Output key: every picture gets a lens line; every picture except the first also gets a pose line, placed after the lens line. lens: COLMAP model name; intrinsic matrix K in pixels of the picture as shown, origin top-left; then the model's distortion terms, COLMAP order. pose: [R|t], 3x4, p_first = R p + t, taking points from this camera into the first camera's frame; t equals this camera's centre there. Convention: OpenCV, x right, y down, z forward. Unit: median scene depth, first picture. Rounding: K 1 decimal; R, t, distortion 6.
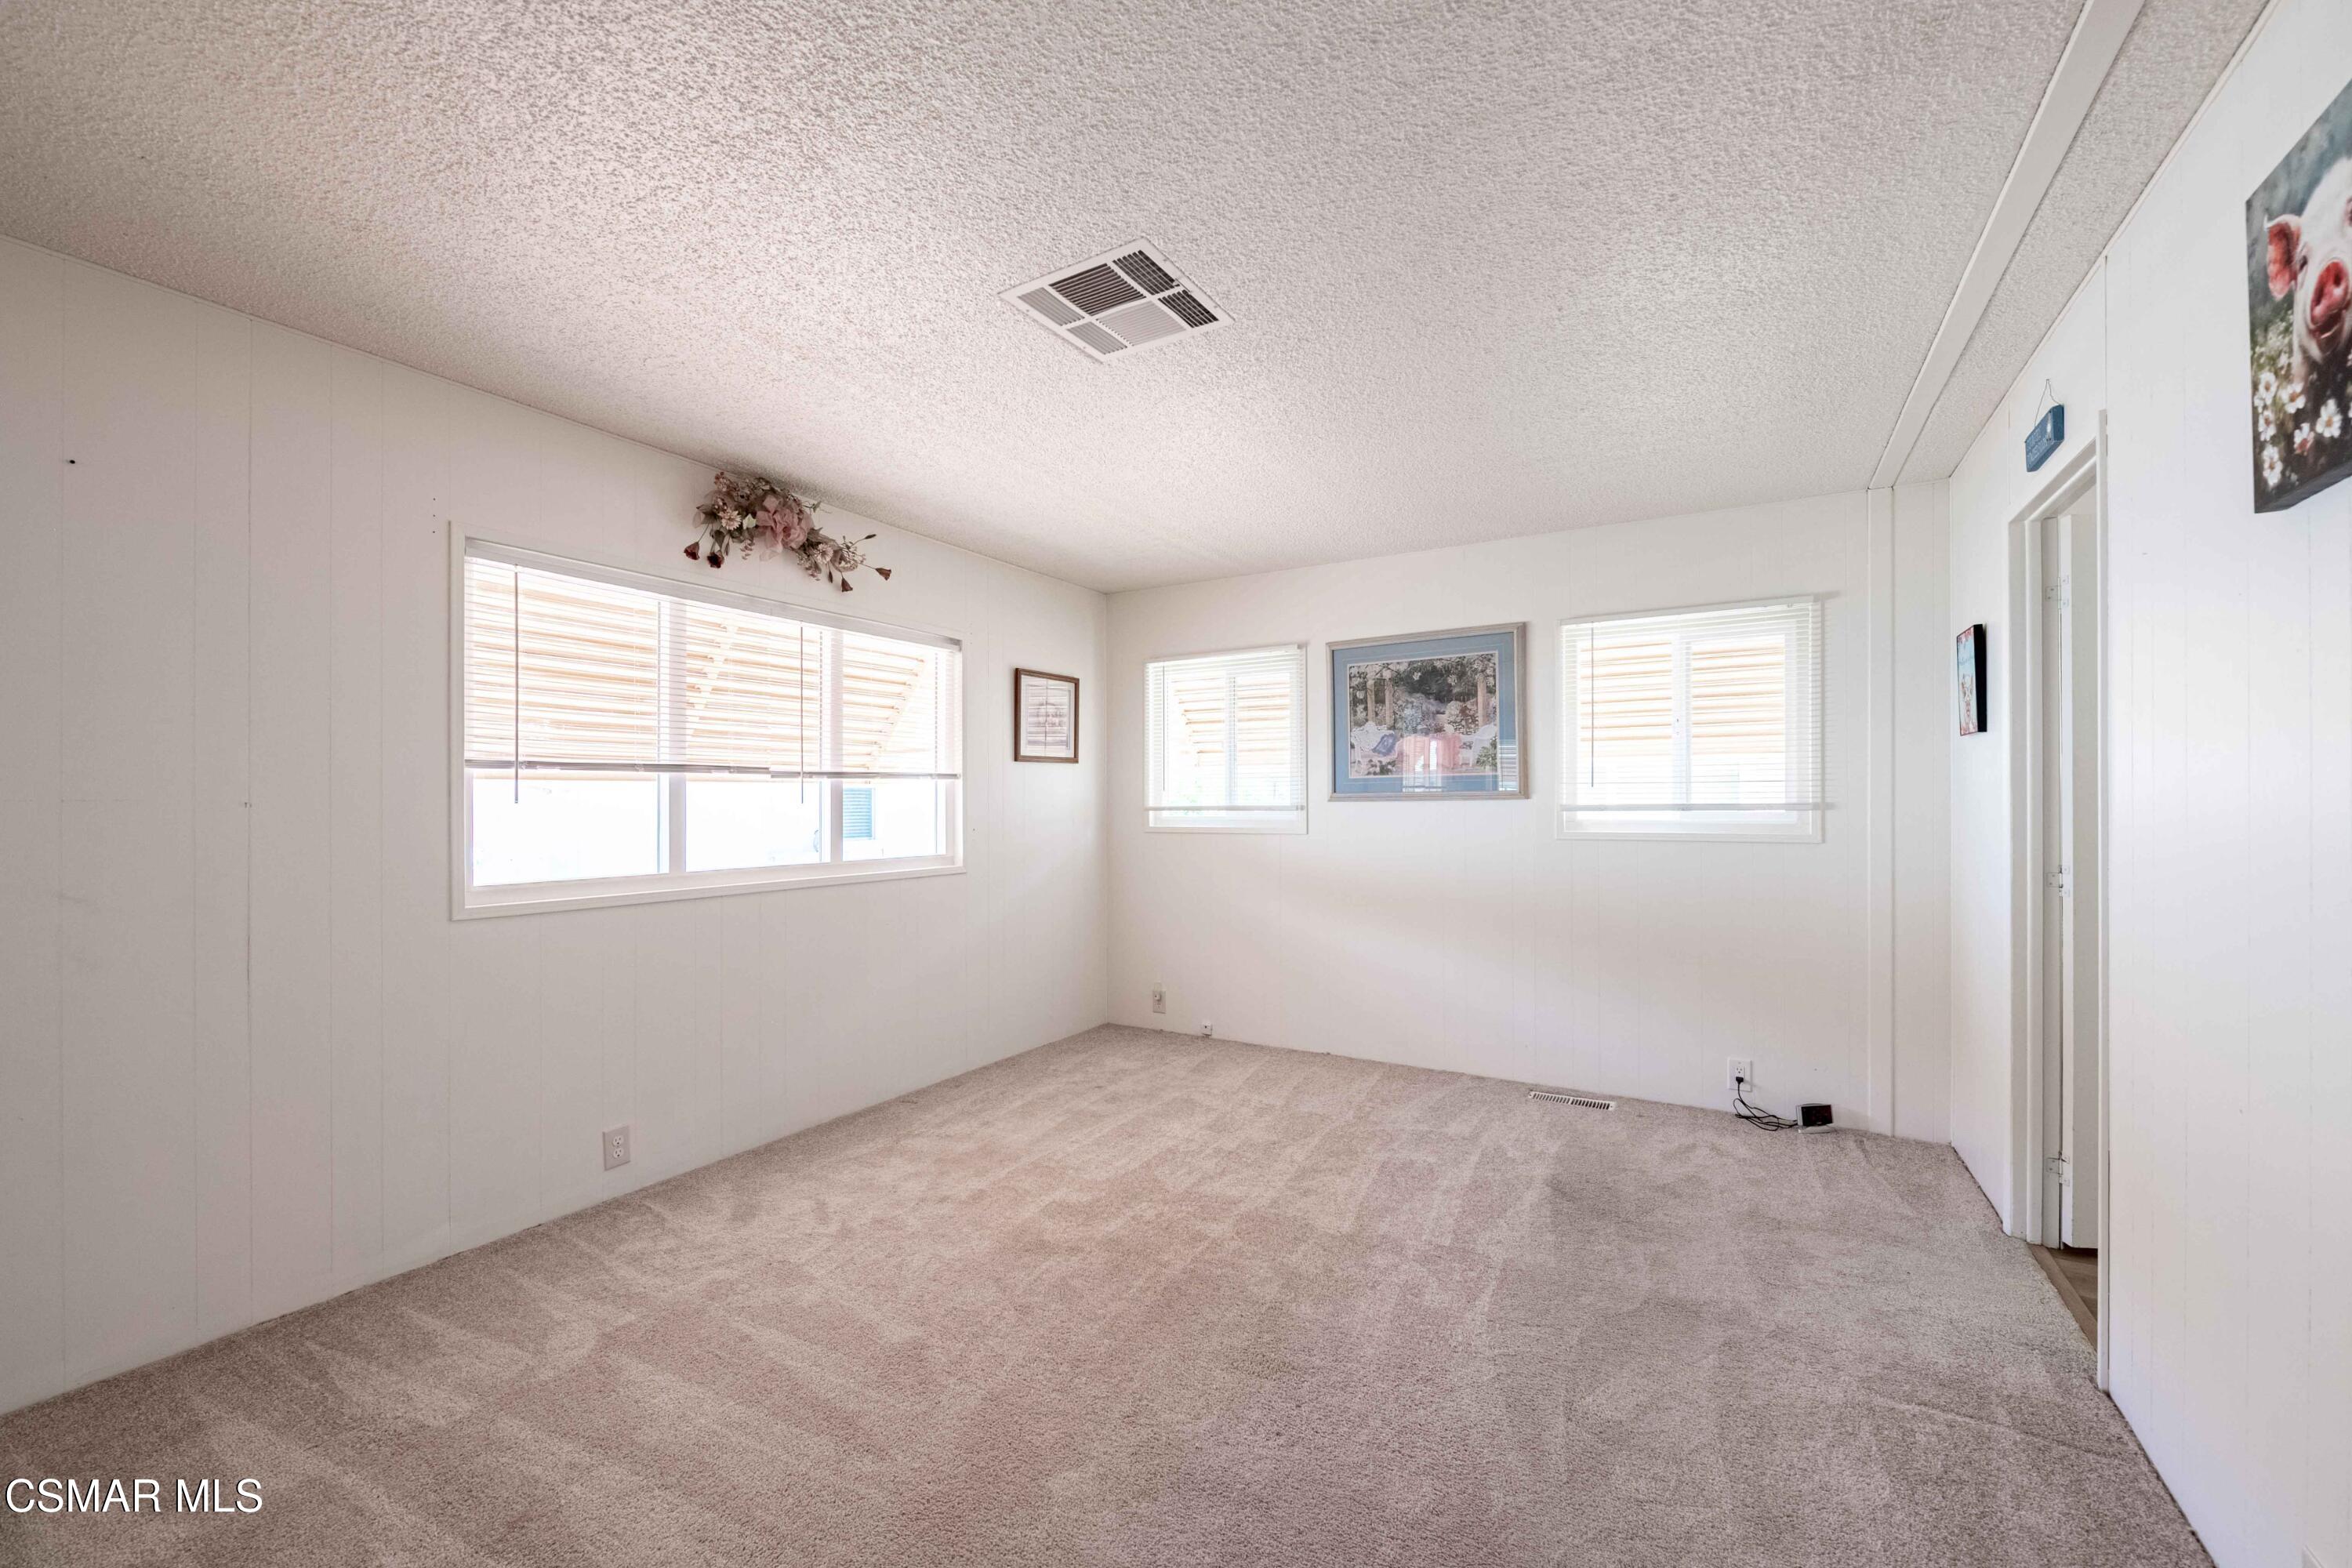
lens RADIAL K [[931.3, 0, 1175.8], [0, 931.3, 797.8], [0, 0, 1]] dist [-0.000475, -0.000180]
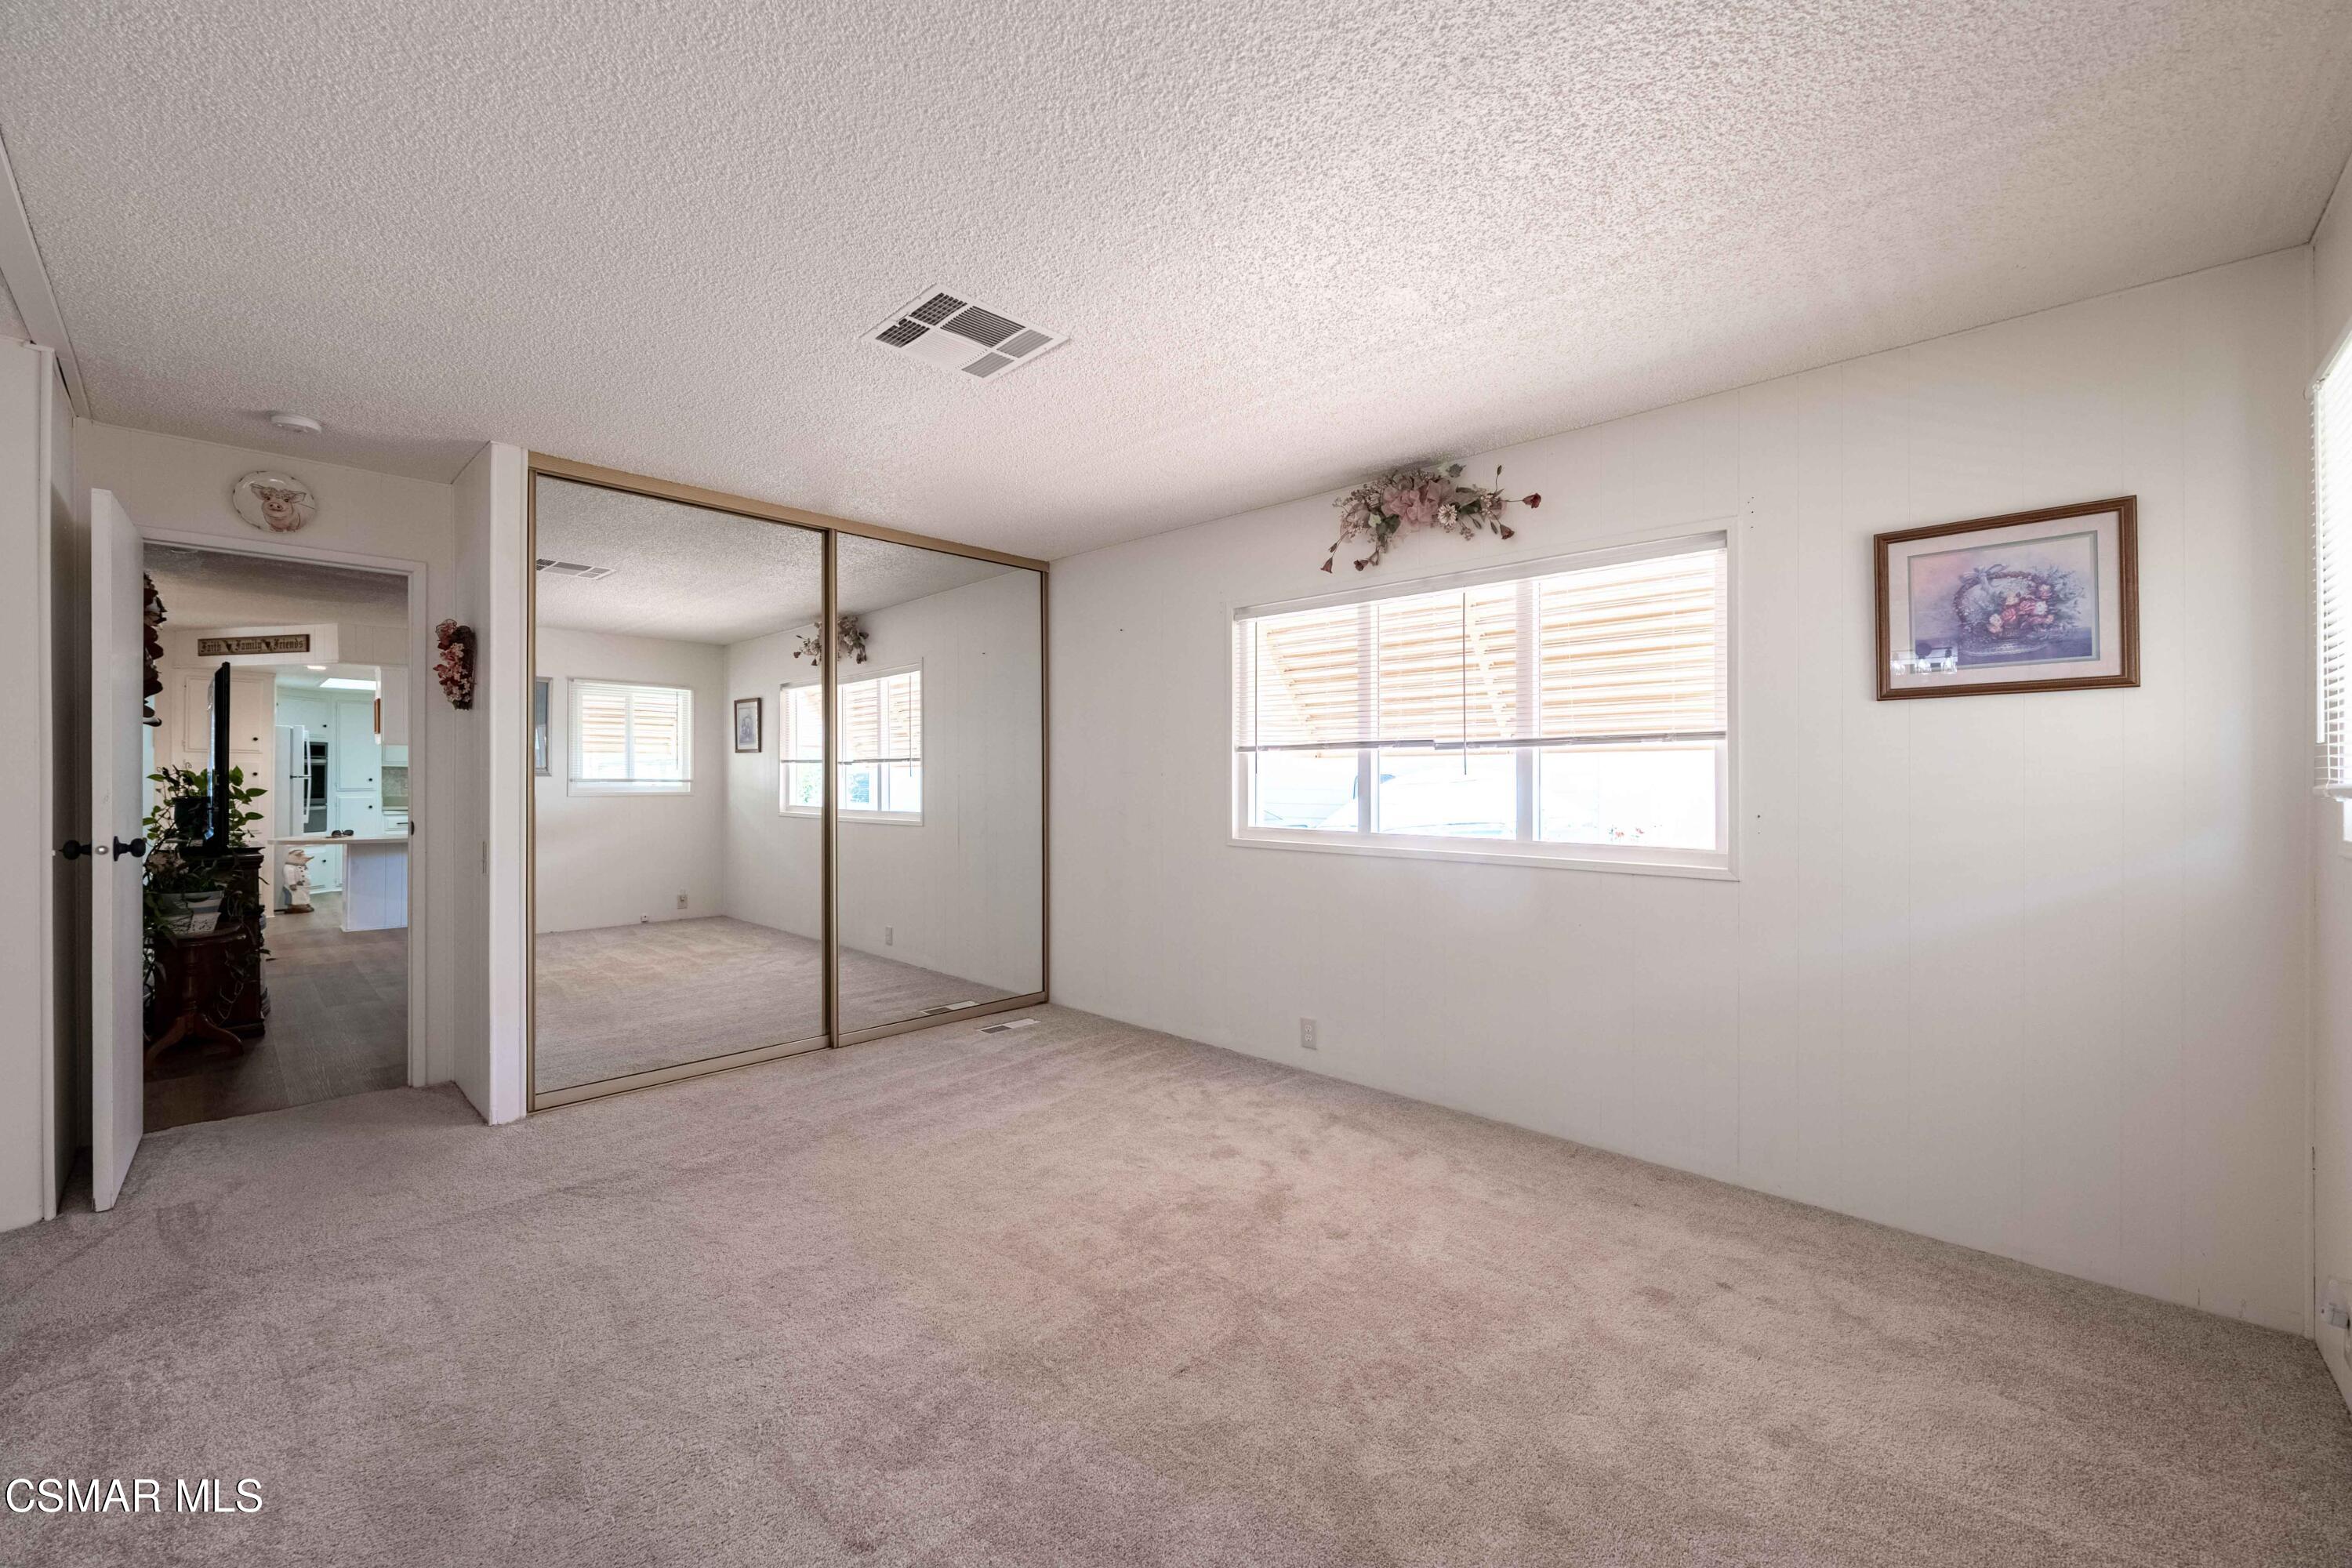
lens RADIAL K [[926.8, 0, 1176.2], [0, 926.8, 776.3], [0, 0, 1]] dist [-0.000506, -0.000124]
pose [[-0.224279, 0.004326, -0.974515, 0.598672], [0.006111, 0.999977, 0.003033, 0.002202], [0.974506, -0.005275, -0.224301, 0.912399]]
